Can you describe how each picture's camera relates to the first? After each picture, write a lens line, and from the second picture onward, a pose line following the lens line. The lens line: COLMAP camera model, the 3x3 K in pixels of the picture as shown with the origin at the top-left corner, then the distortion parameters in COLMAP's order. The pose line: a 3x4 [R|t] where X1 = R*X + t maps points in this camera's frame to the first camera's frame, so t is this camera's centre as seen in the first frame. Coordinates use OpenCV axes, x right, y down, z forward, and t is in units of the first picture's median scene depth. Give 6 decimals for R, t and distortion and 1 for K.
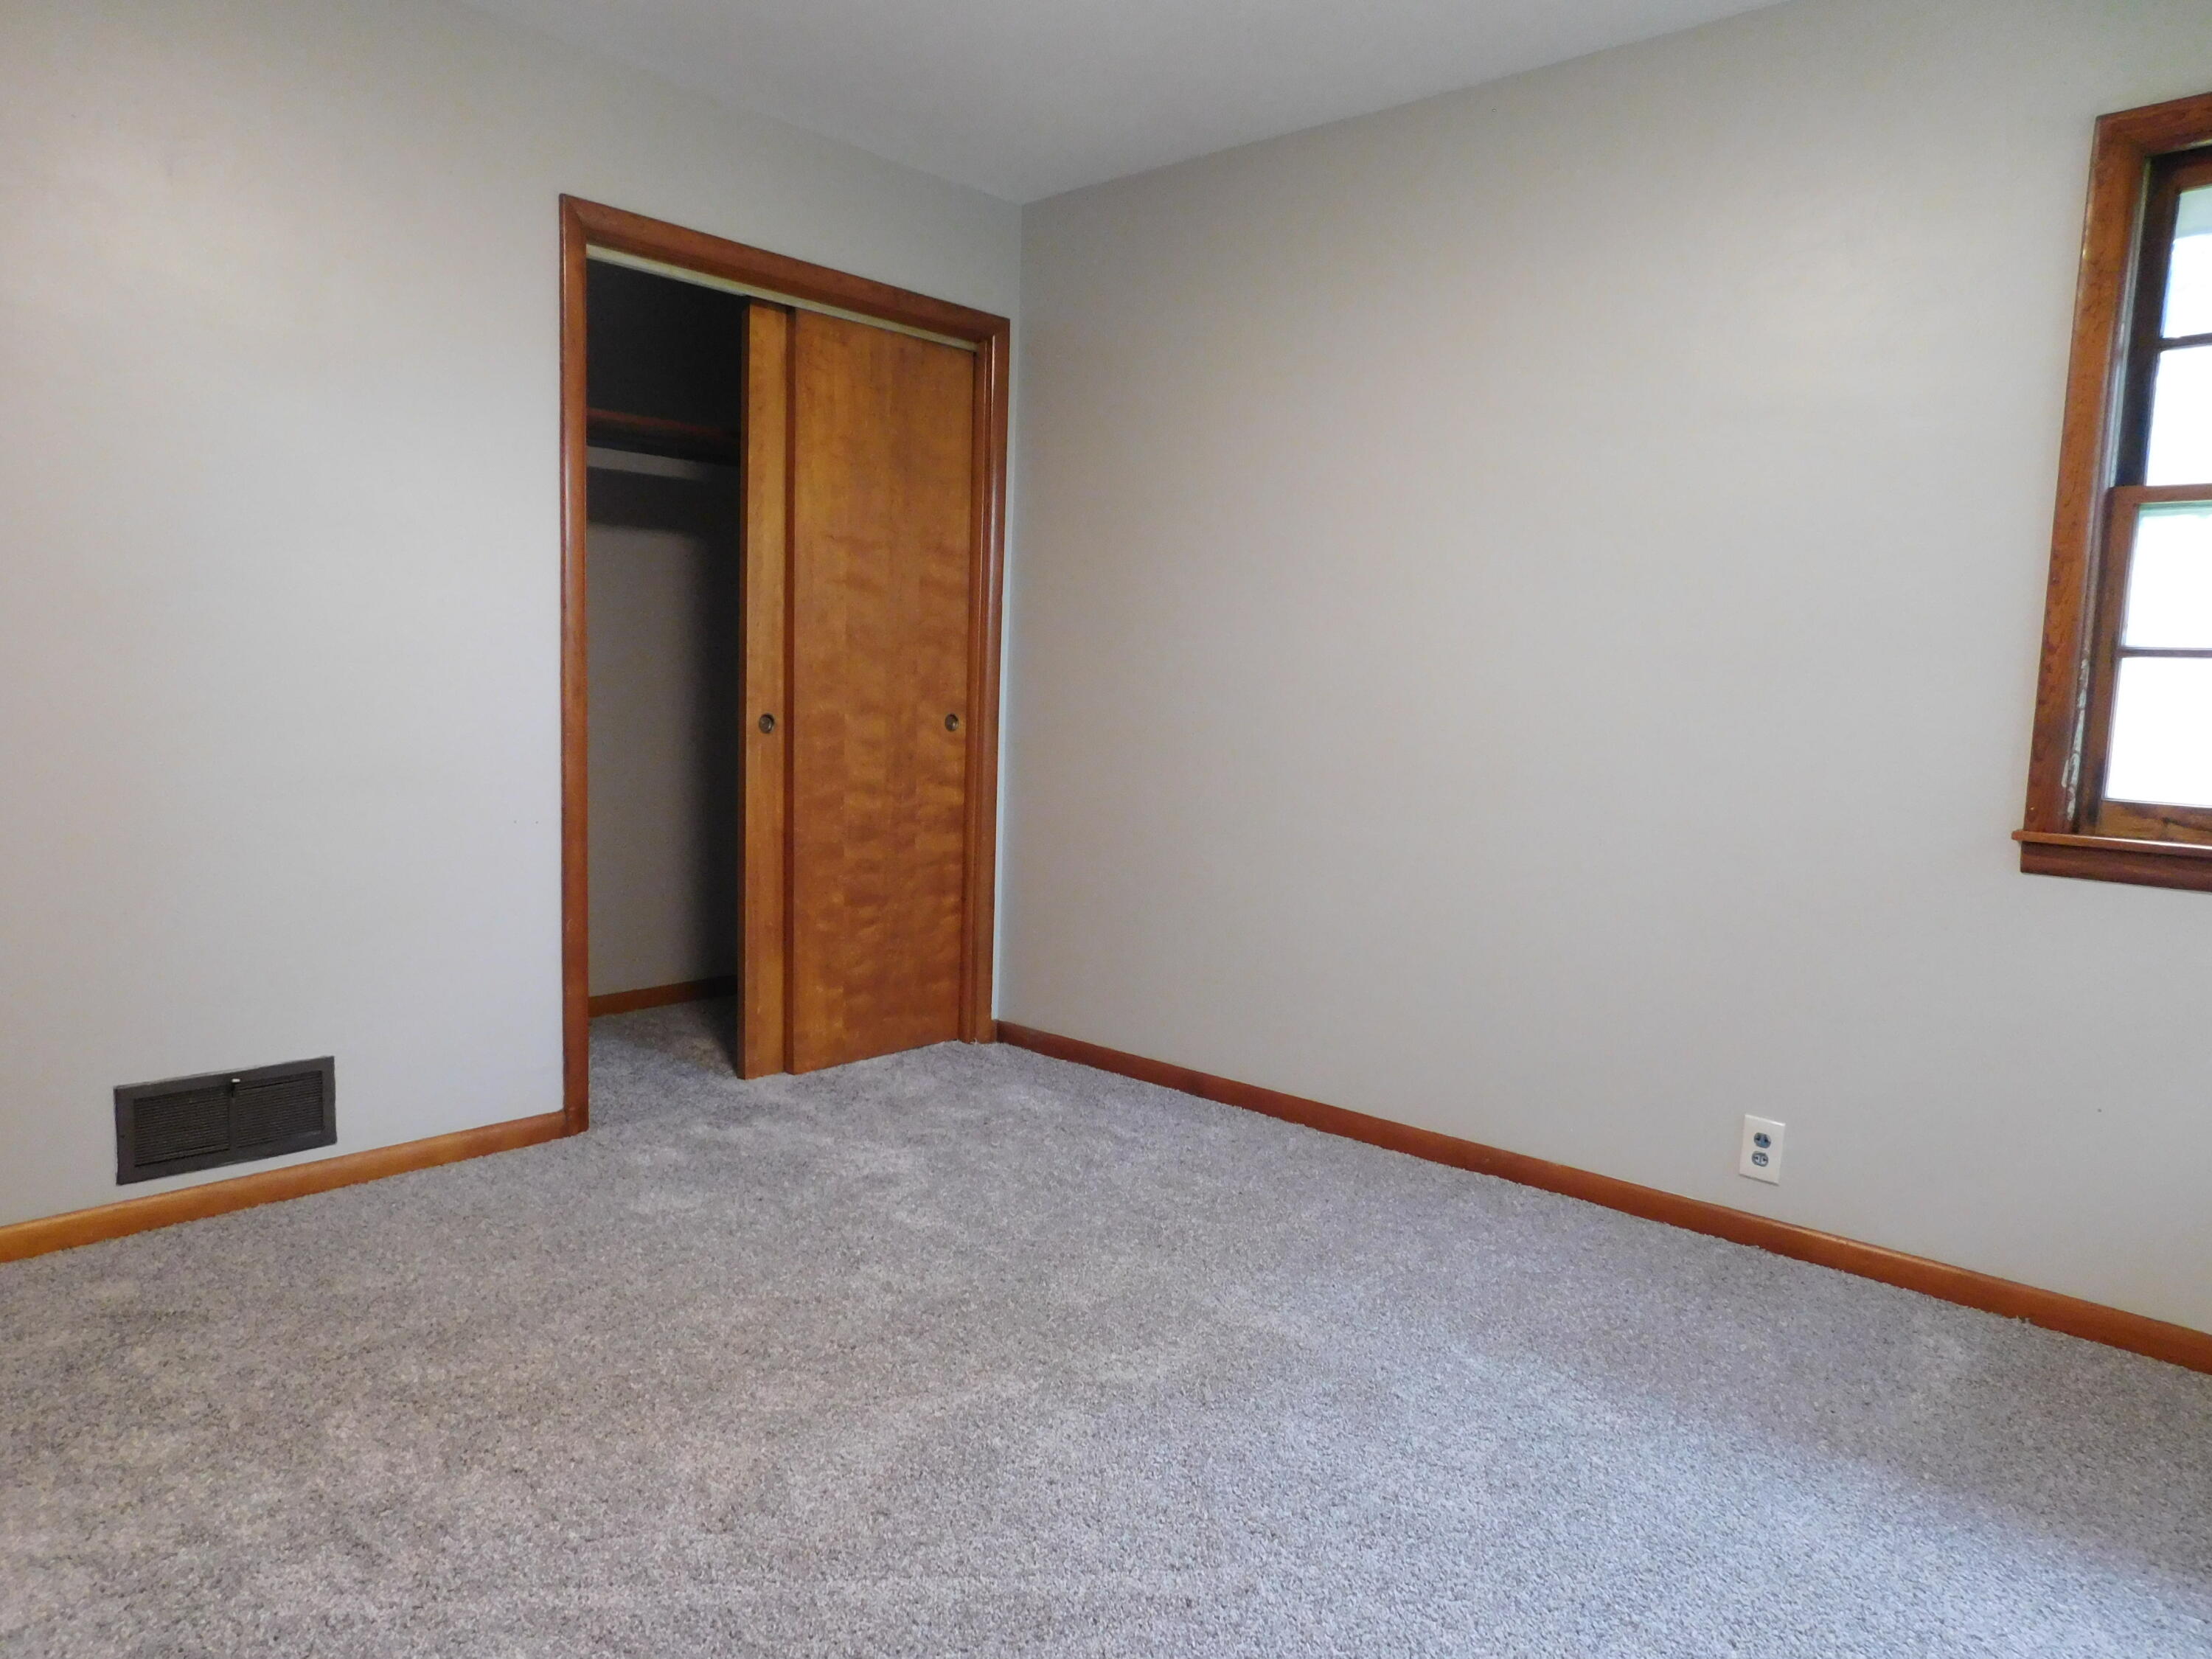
lens RADIAL K [[1461.0, 0, 1113.5], [0, 1461.0, 828.3], [0, 0, 1]] dist [-0.073551, 0.056336]
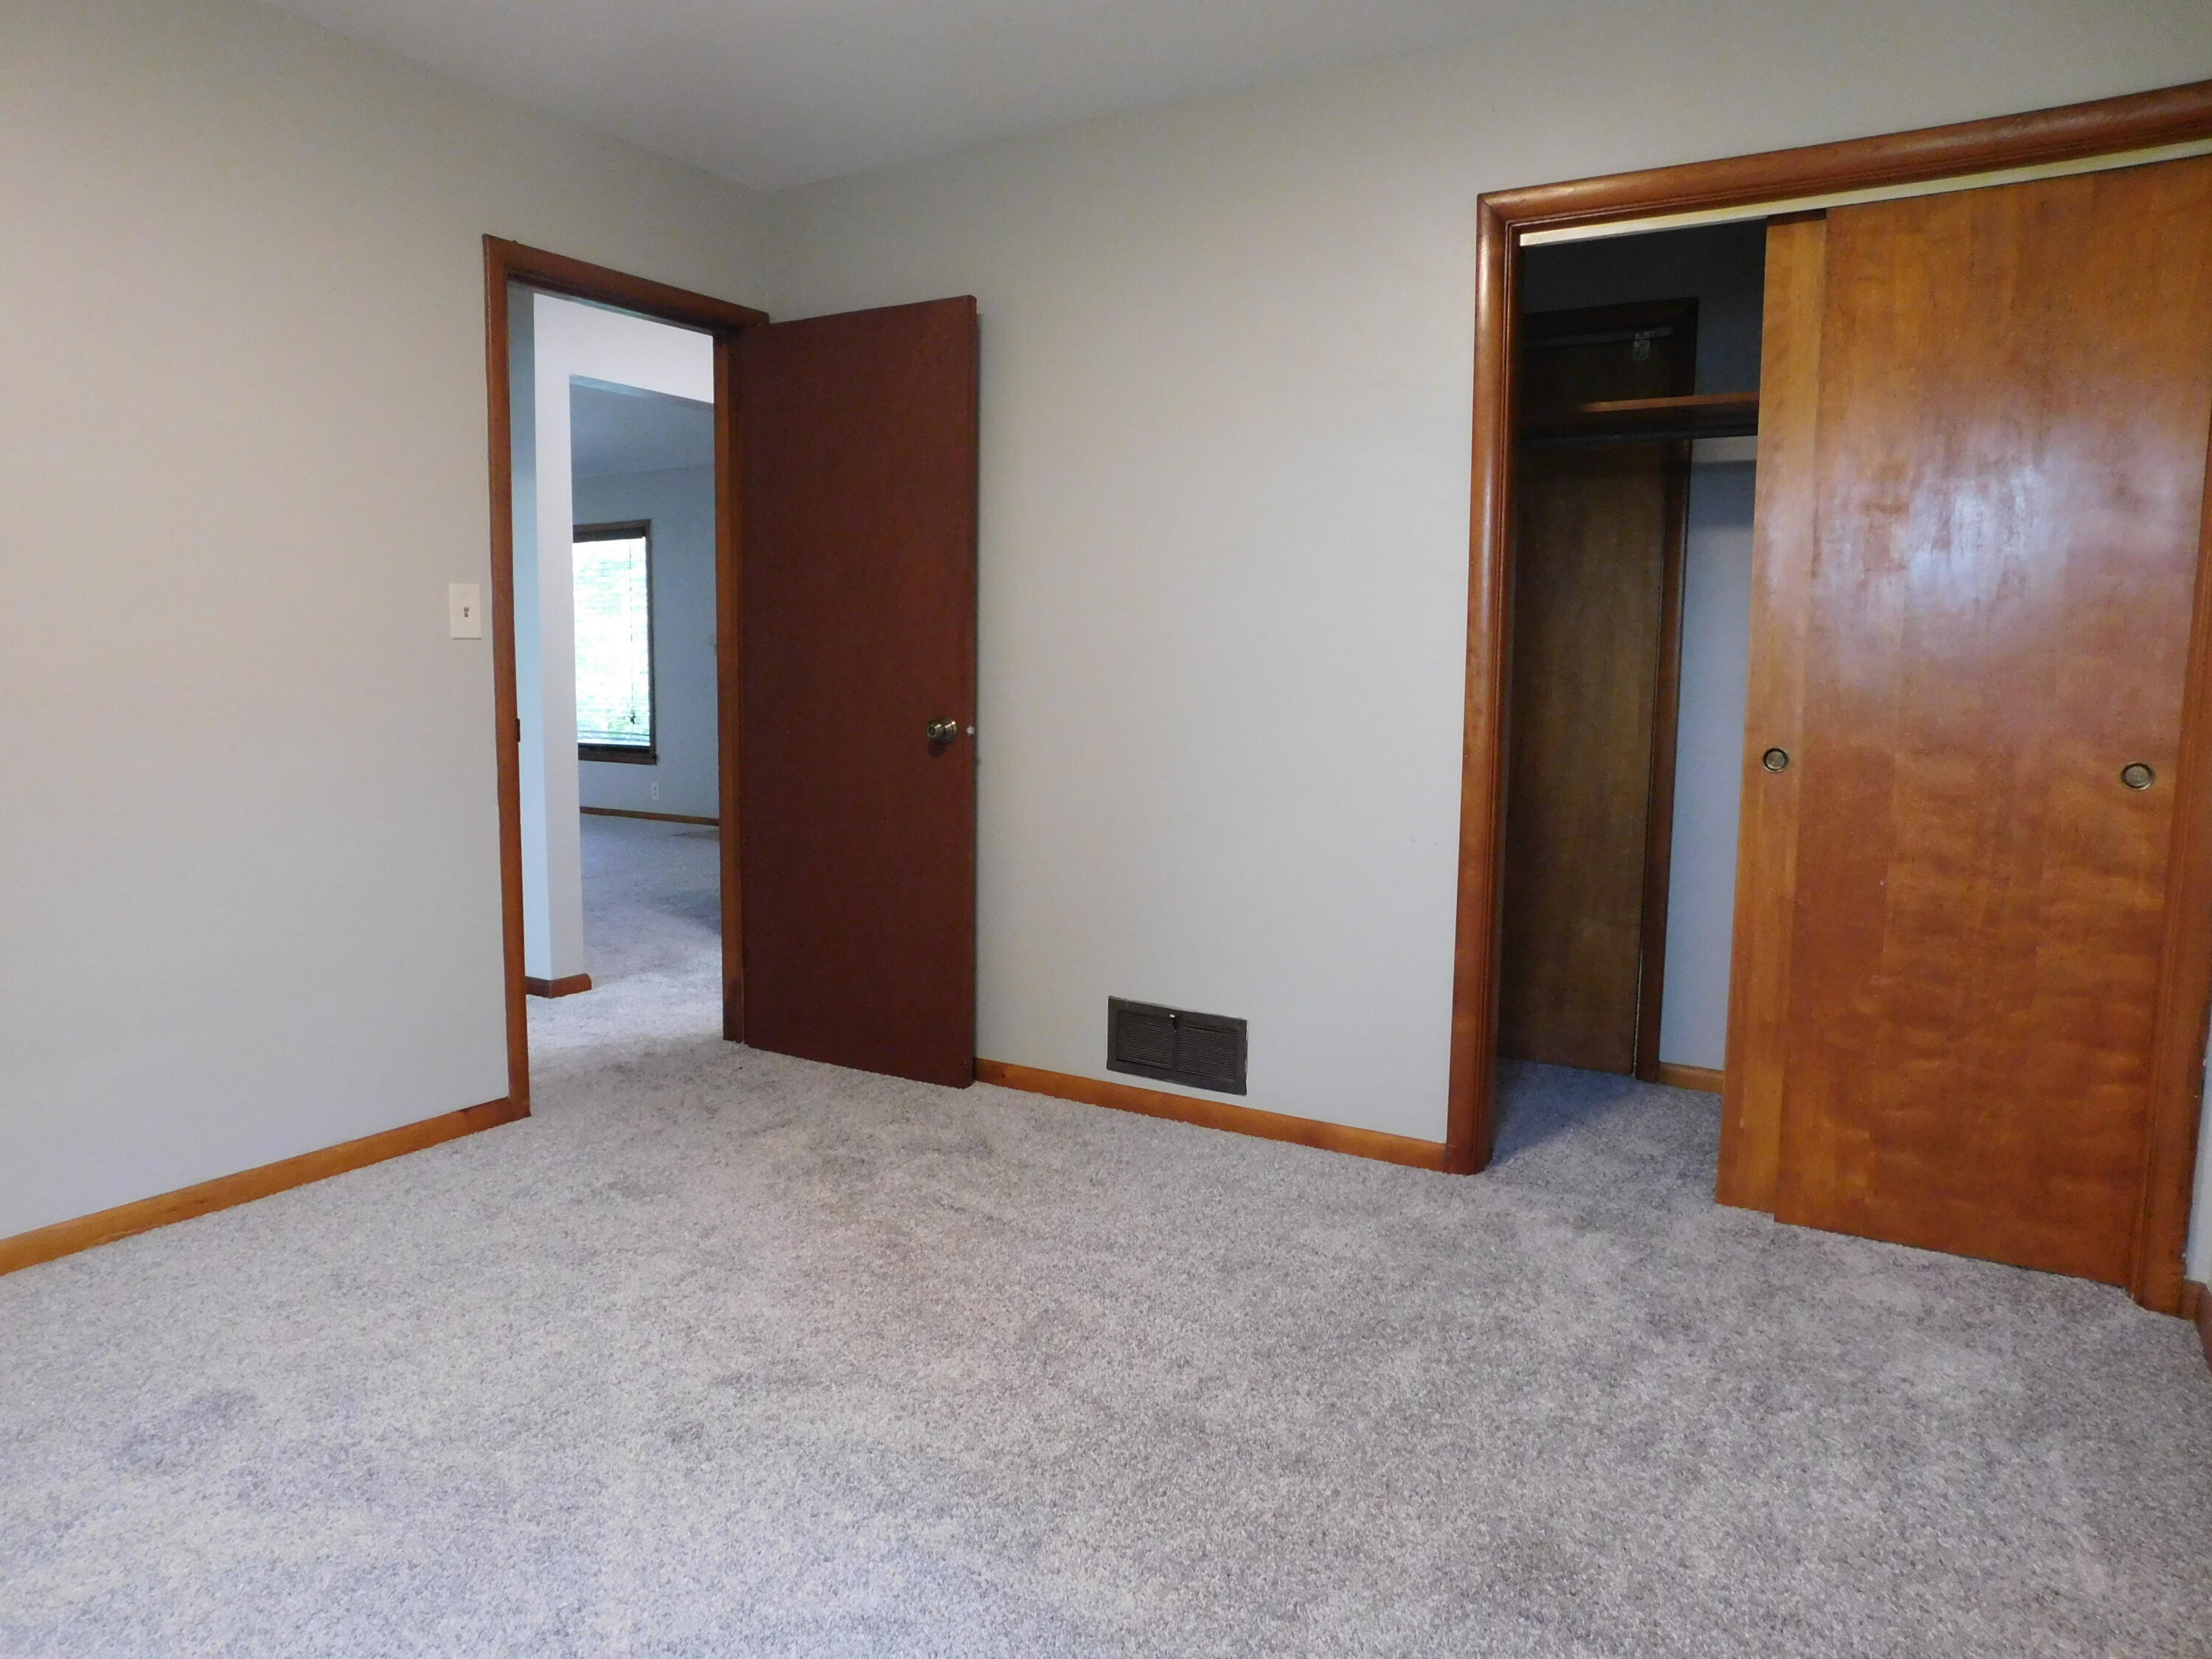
lens RADIAL K [[1461.0, 0, 1098.6], [0, 1461.0, 835.3], [0, 0, 1]] dist [-0.073551, 0.056336]
pose [[0.176843, 0.083030, -0.980731, 0.477809], [-0.112192, 0.991641, 0.063724, -0.042702], [0.977824, 0.098761, 0.184680, 0.533578]]
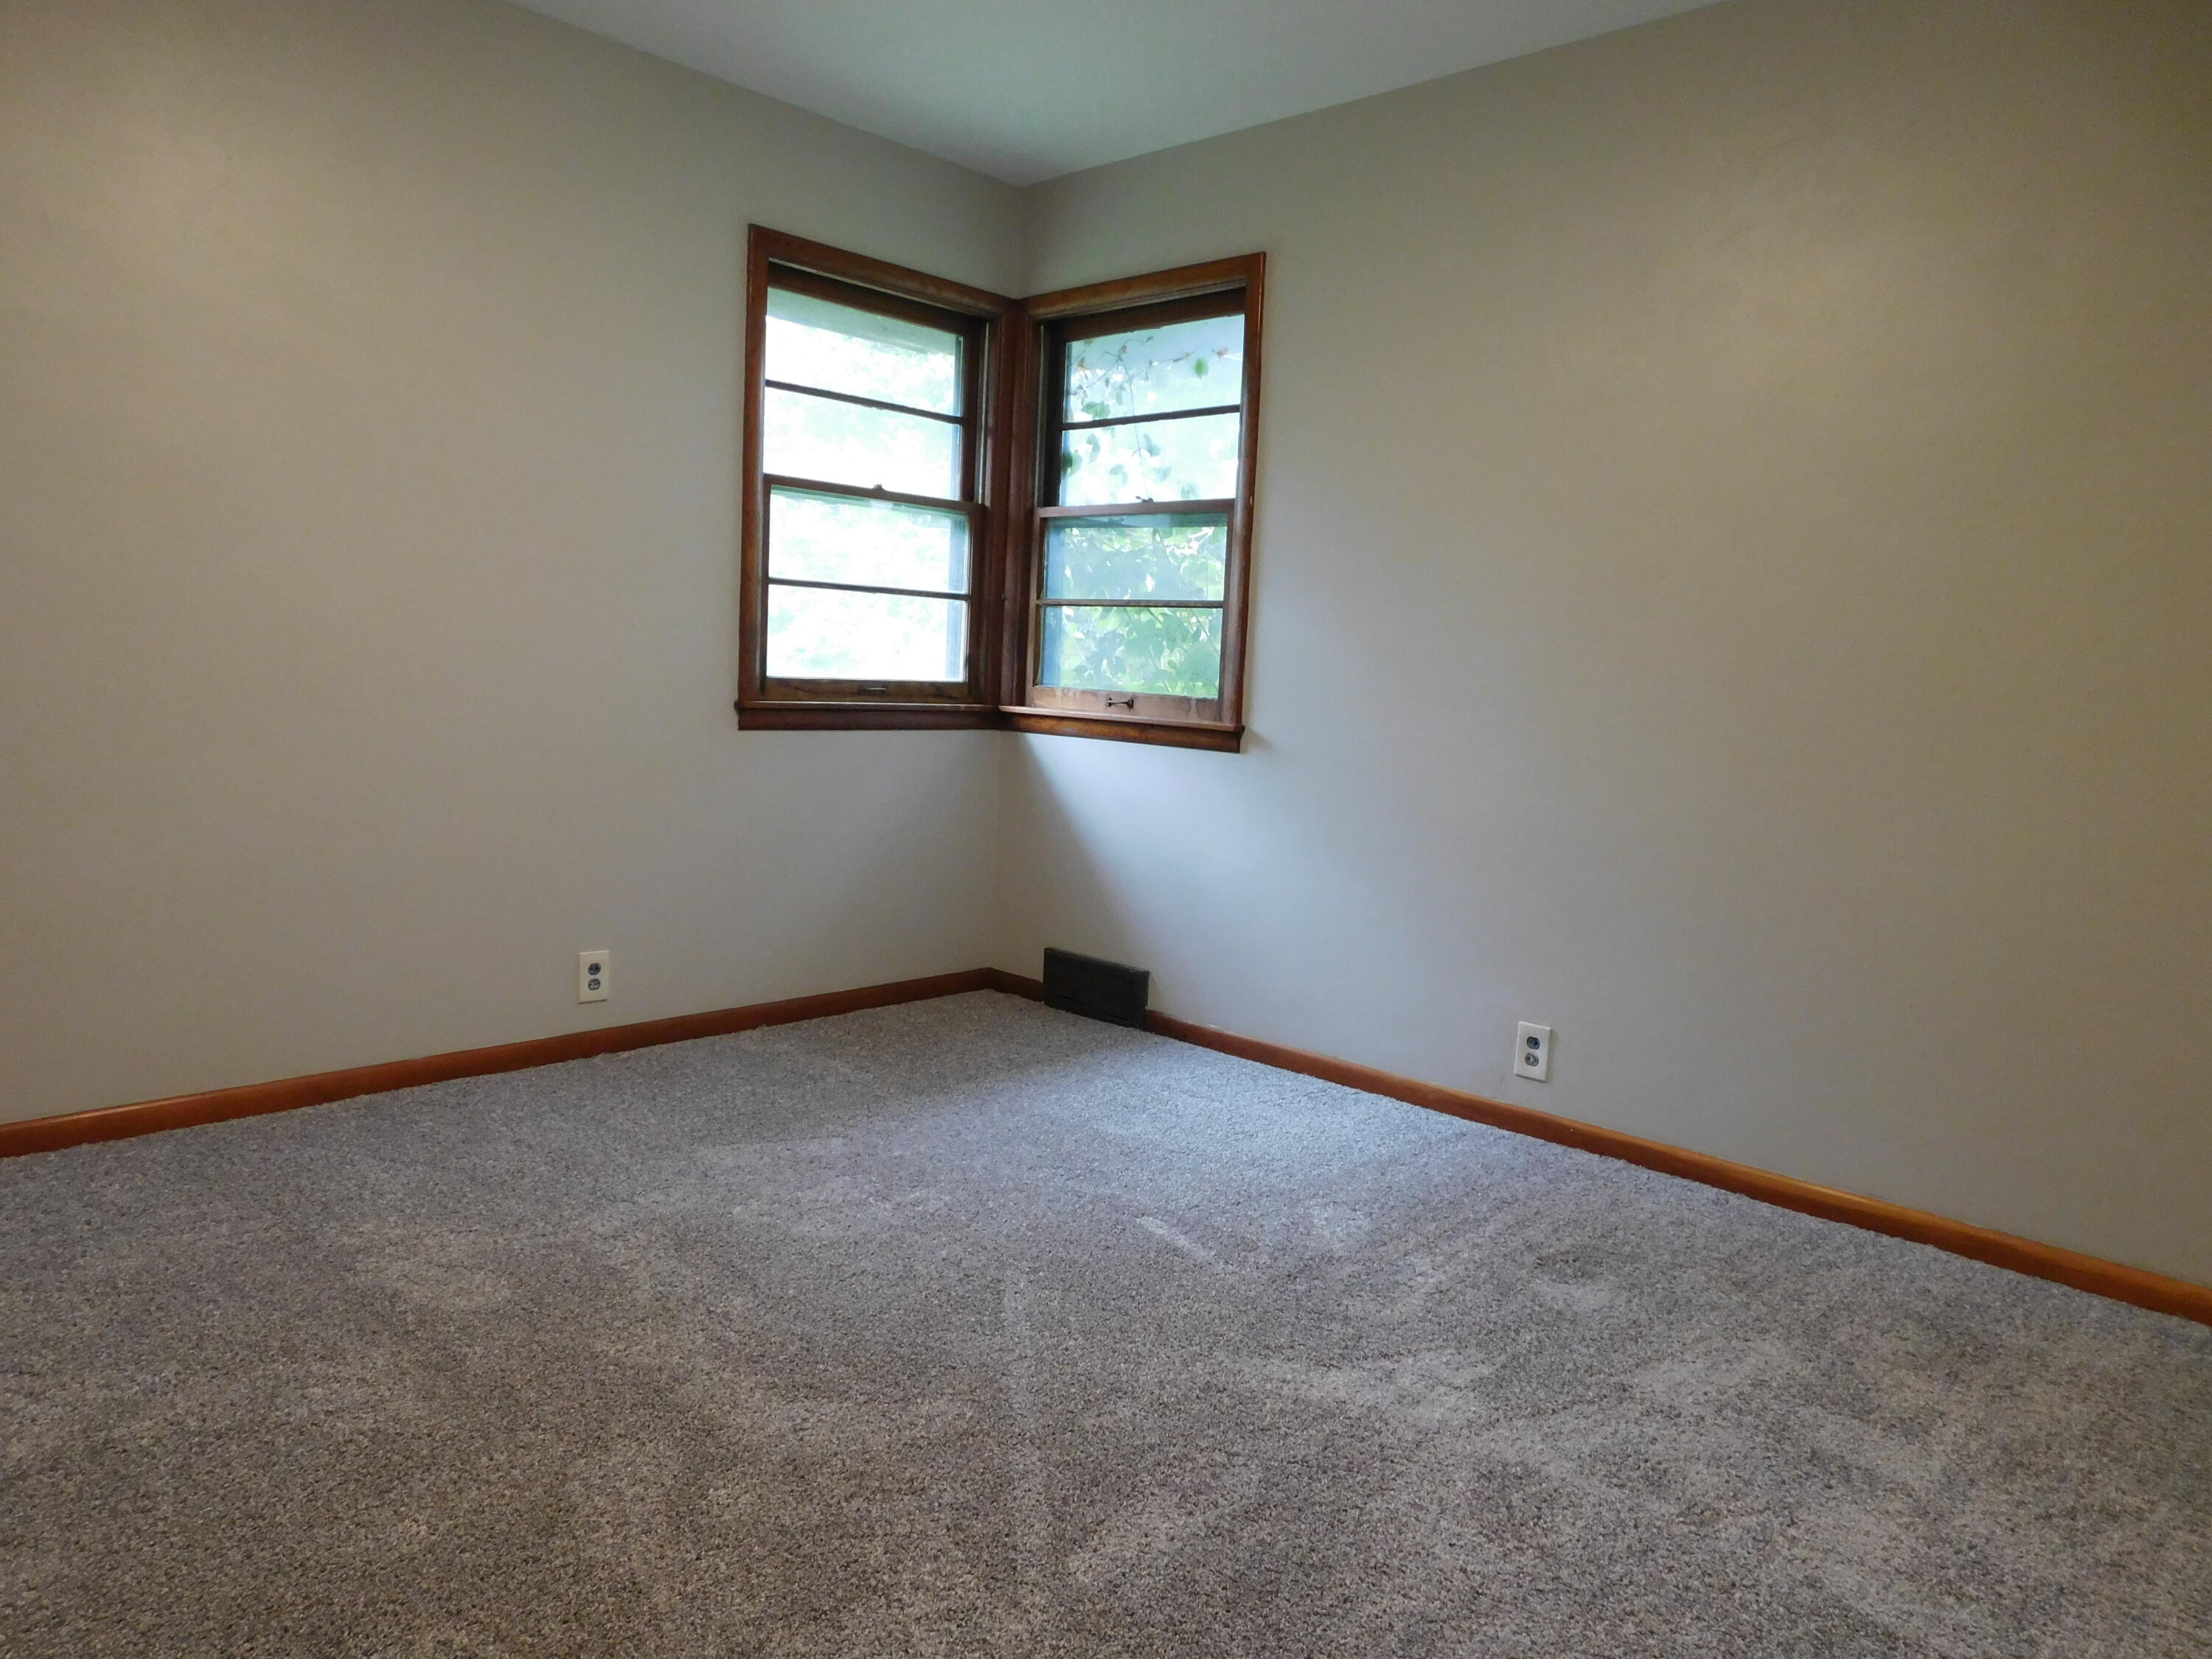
lens RADIAL K [[1461.0, 0, 1107.1], [0, 1461.0, 834.2], [0, 0, 1]] dist [-0.073551, 0.056336]
pose [[0.022680, -0.146754, 0.988913, -0.594994], [0.061885, 0.987477, 0.145121, -0.039655], [-0.997826, 0.057907, 0.031478, 0.410770]]
